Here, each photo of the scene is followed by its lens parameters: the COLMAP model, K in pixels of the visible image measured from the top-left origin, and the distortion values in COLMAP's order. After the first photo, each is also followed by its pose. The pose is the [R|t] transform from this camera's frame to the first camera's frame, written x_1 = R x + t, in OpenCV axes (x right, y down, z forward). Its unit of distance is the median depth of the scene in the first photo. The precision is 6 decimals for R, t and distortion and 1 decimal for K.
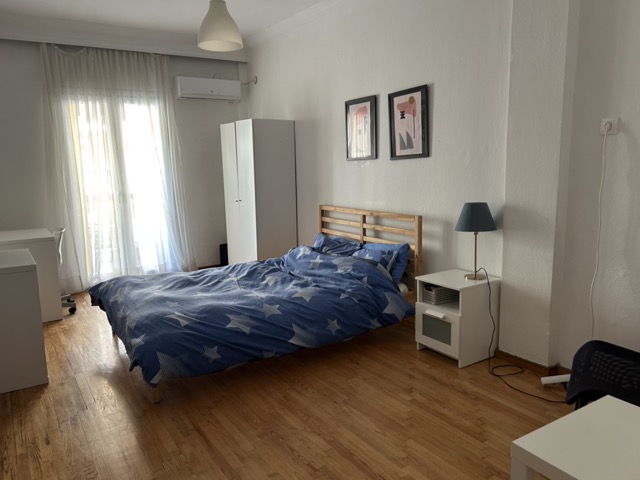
lens RADIAL K [[469.1, 0, 320.8], [0, 469.1, 241.0], [0, 0, 1]] dist [0.054242, -0.056653]
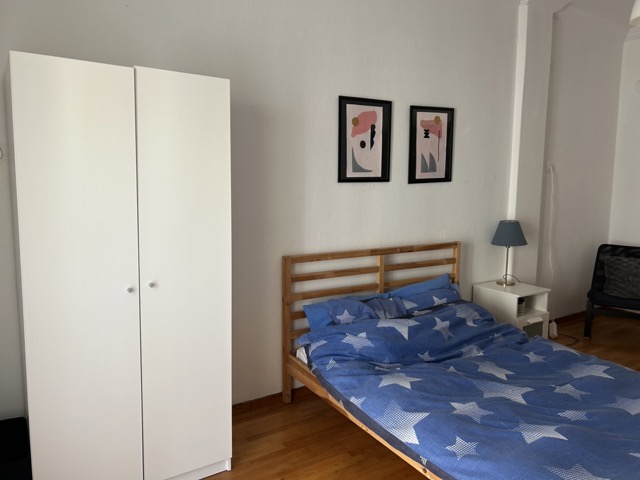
lens RADIAL K [[469.1, 0, 318.2], [0, 469.1, 238.2], [0, 0, 1]] dist [0.054242, -0.056653]
pose [[0.053992, -0.096433, 0.993874, -0.736546], [0.156730, 0.983807, 0.086942, -0.182627], [-0.986165, 0.151076, 0.068231, 1.167829]]
